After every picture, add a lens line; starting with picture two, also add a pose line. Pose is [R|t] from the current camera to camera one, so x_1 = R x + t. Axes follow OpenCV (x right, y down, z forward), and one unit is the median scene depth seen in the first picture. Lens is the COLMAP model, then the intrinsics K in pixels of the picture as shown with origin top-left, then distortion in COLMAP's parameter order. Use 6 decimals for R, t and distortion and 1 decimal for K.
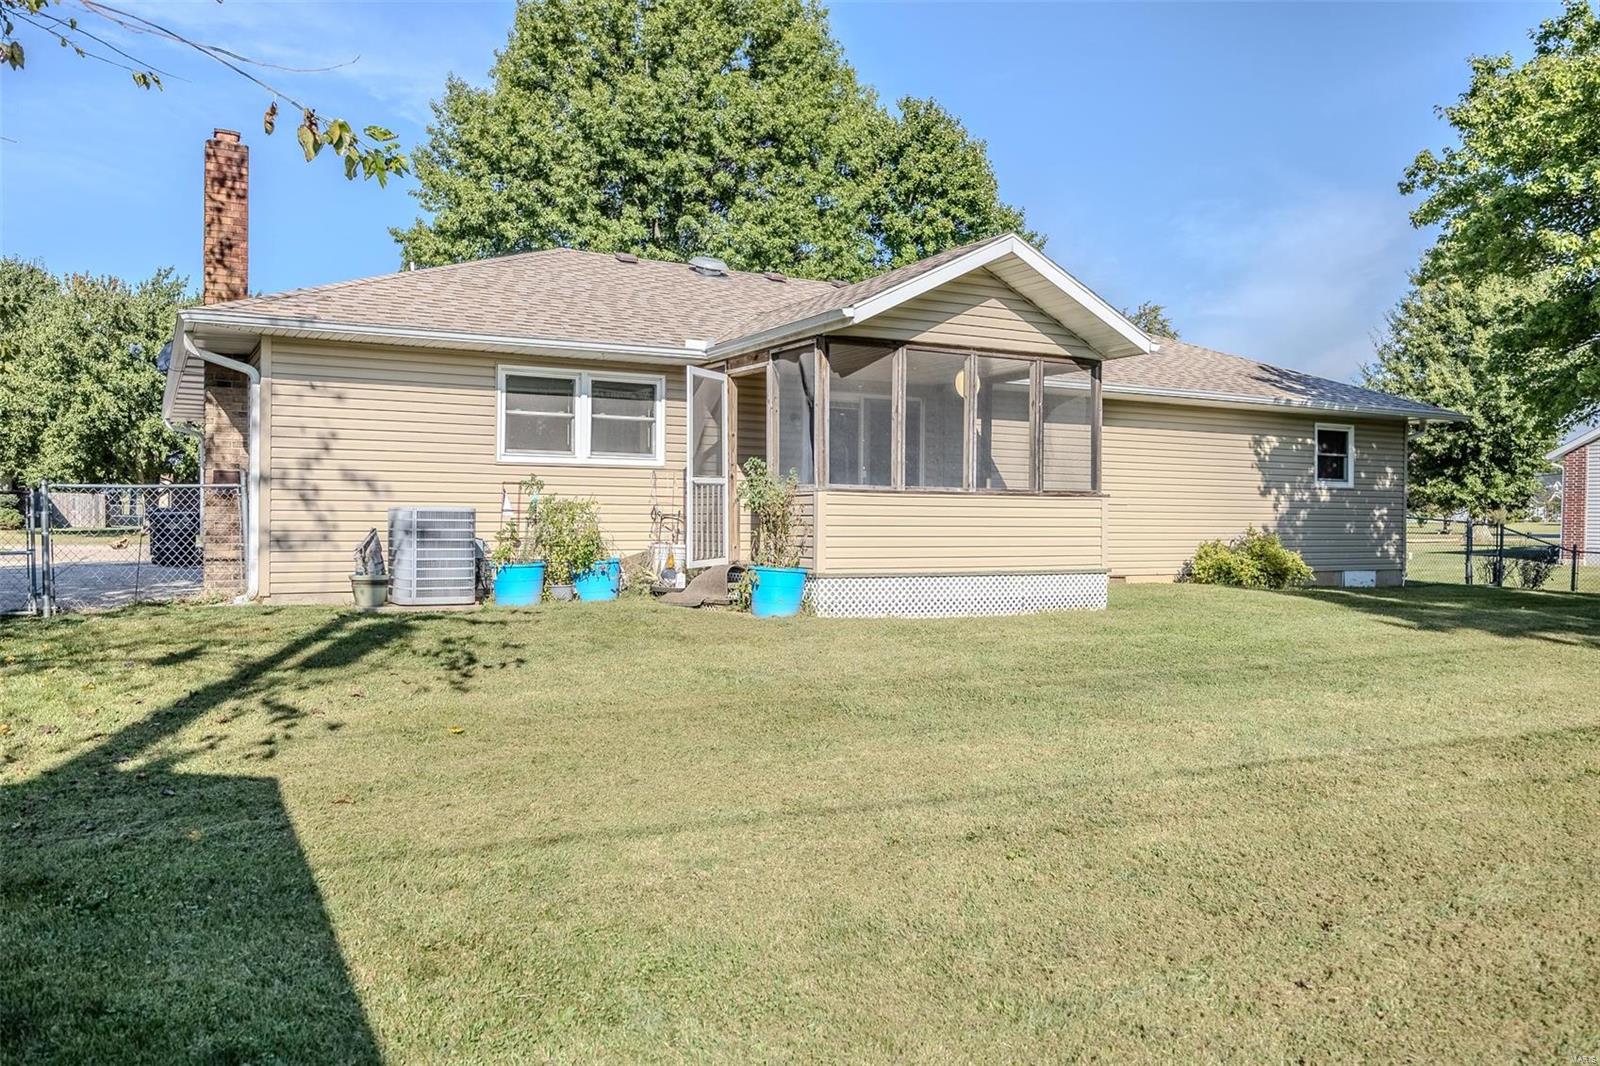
lens RADIAL K [[1178.9, 0, 802.6], [0, 1178.9, 534.8], [0, 0, 1]] dist [0.011570, 0.002222]
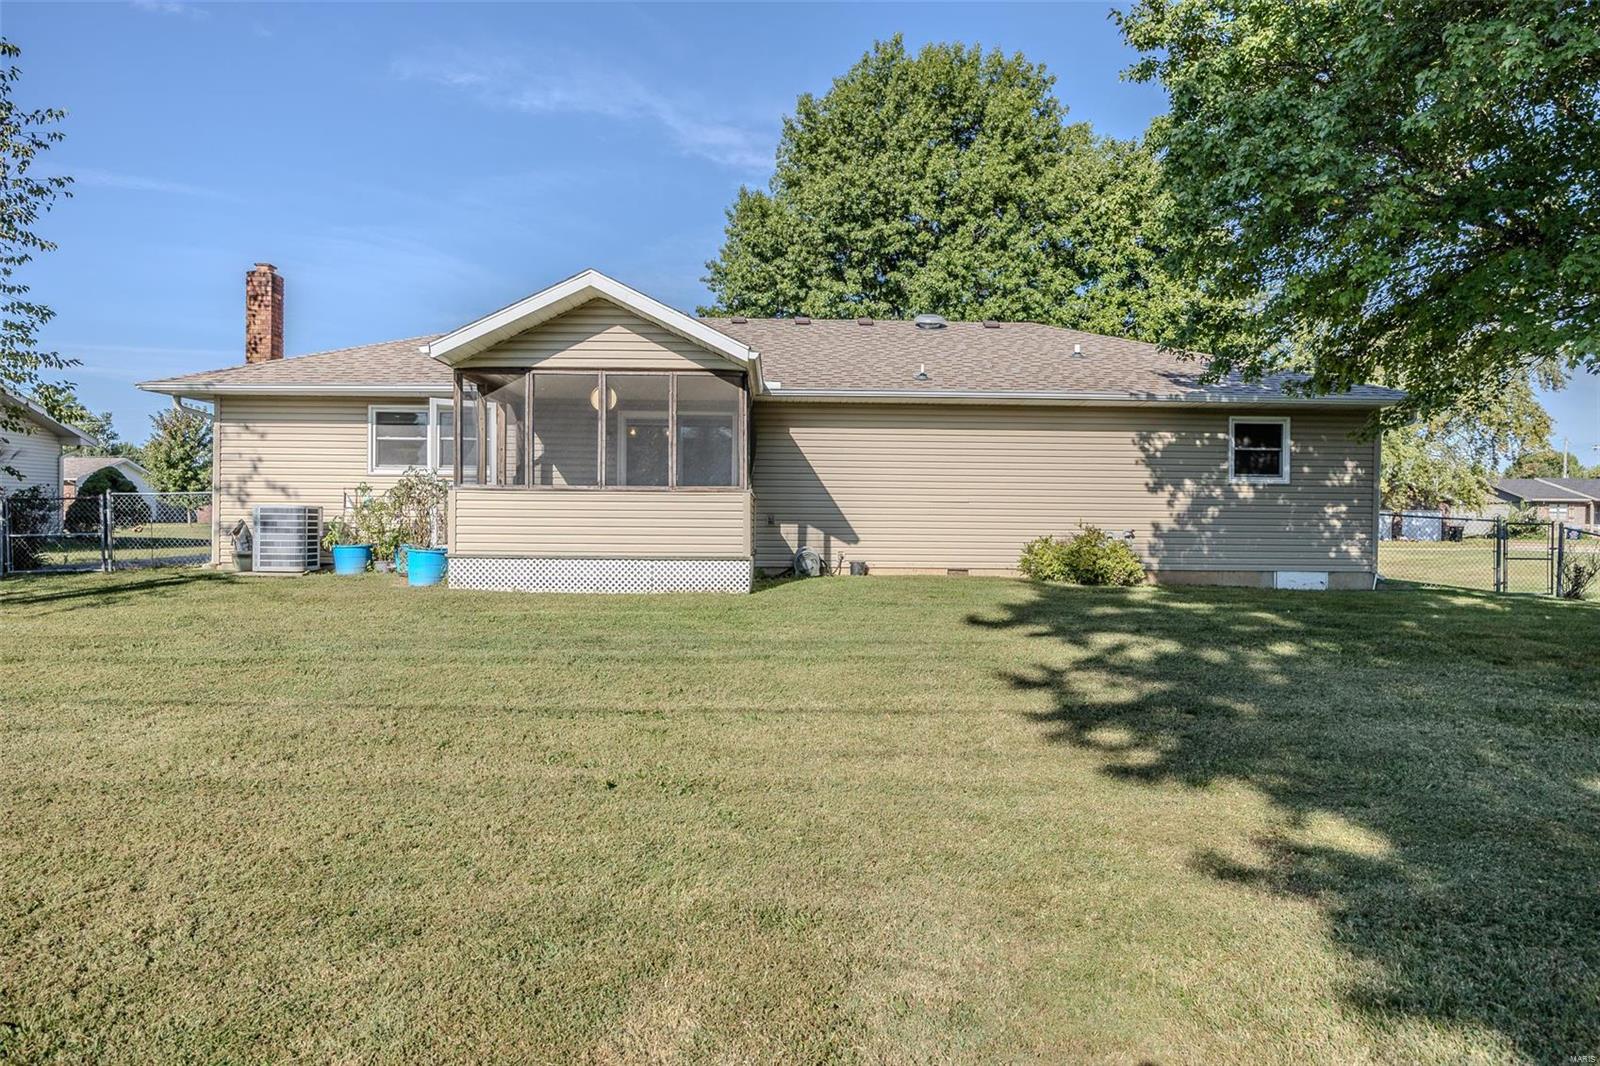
lens RADIAL K [[959.2, 0, 797.8], [0, 959.2, 532.2], [0, 0, 1]] dist [-0.007181, -0.000074]
pose [[0.888648, 0.004585, -0.458567, 0.491833], [-0.007952, 0.999954, -0.005412, 0.006811], [0.458521, 0.008456, 0.888644, 0.148765]]
